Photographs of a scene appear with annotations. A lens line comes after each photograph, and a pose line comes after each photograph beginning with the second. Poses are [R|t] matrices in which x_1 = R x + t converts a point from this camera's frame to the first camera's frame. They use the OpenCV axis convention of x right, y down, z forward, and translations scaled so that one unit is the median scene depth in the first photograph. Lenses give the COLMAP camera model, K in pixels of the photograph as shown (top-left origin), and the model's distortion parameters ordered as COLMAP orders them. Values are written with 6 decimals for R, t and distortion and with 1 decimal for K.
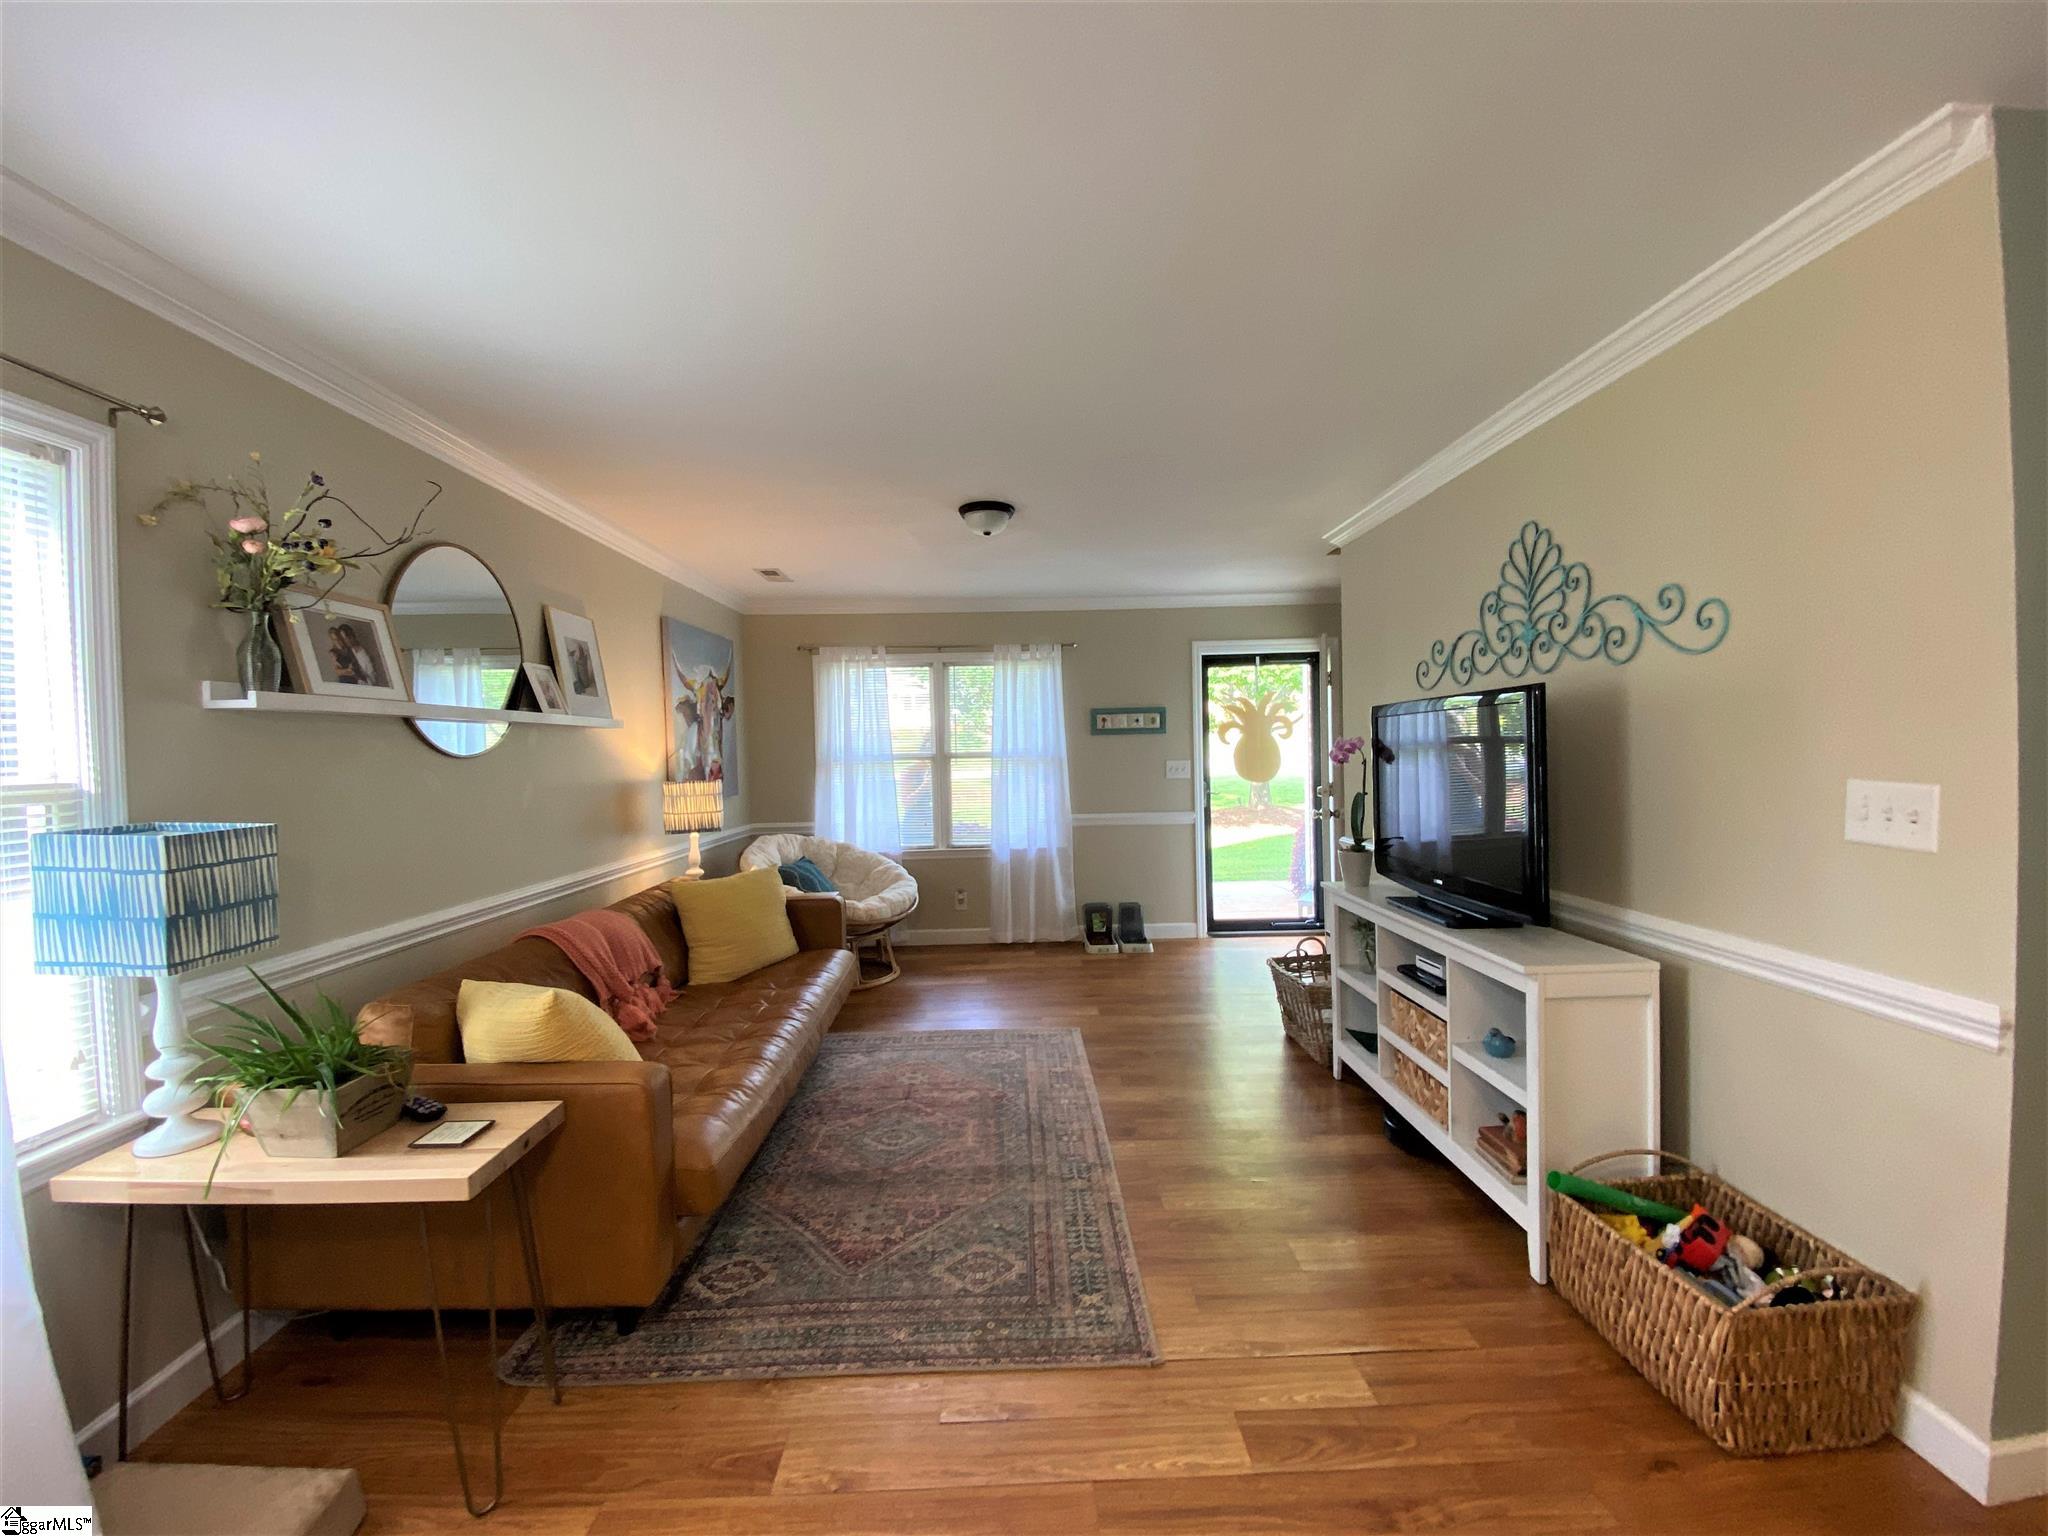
lens RADIAL K [[833.0, 0, 1023.6], [0, 833.0, 769.7], [0, 0, 1]] dist [0.019721, -0.021147]
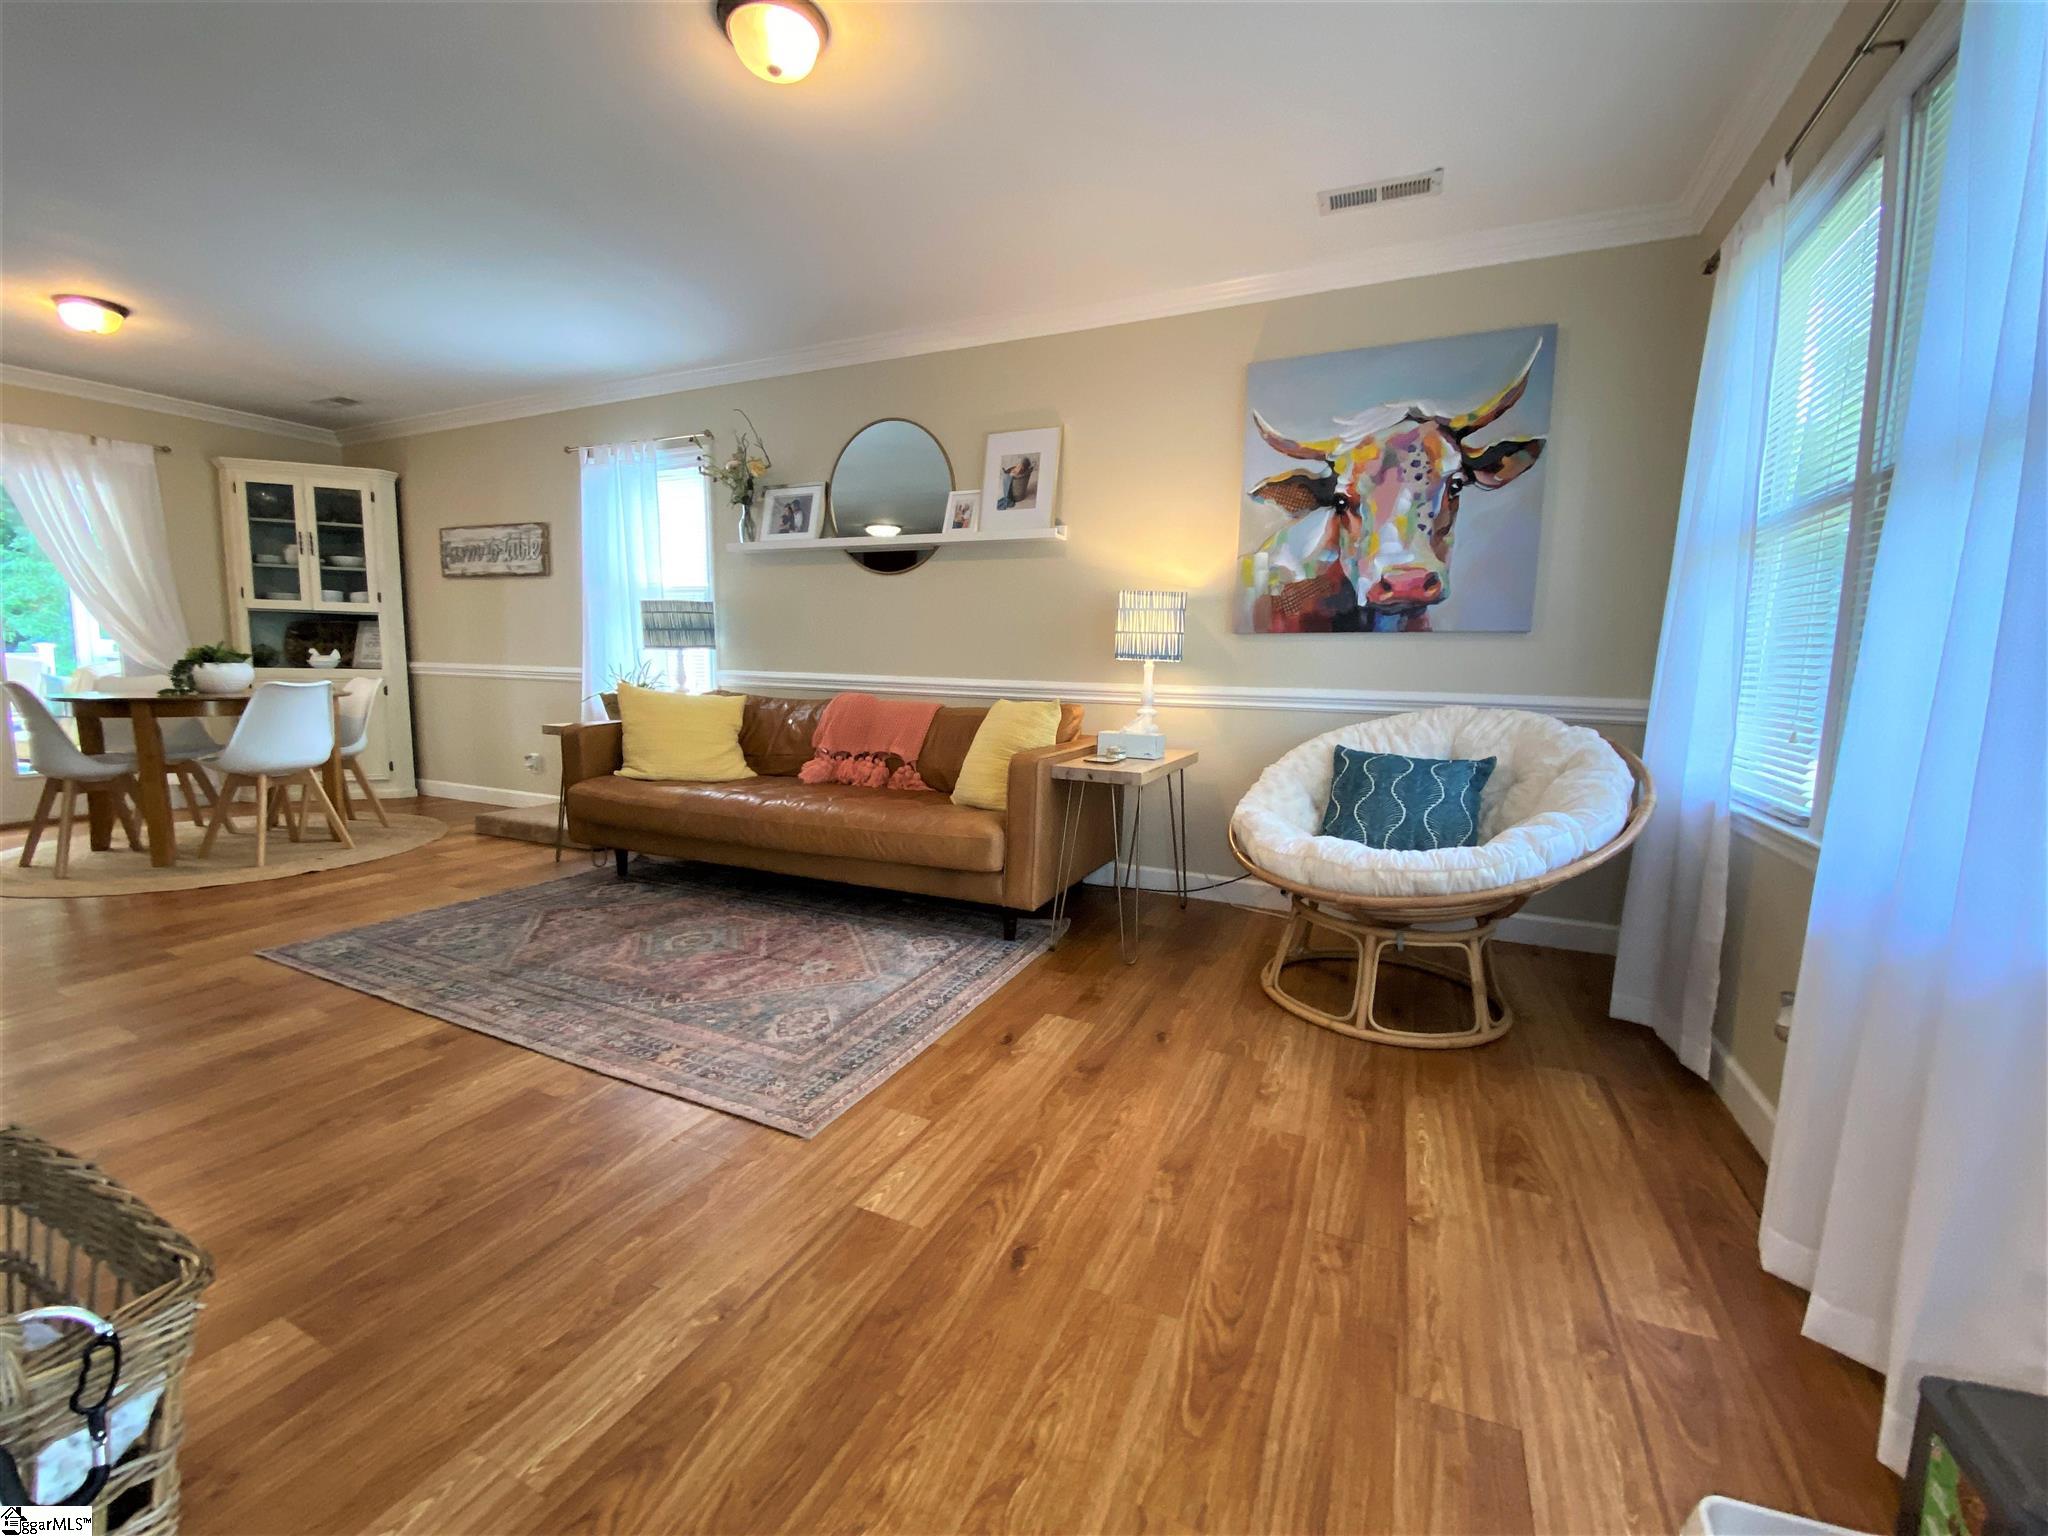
lens RADIAL K [[833.0, 0, 1023.6], [0, 833.0, 769.7], [0, 0, 1]] dist [0.019721, -0.021147]
pose [[-0.444342, 0.126943, -0.886818, 0.483373], [-0.030347, 0.987209, 0.156519, 0.078696], [0.895343, 0.096460, -0.434806, 1.665731]]
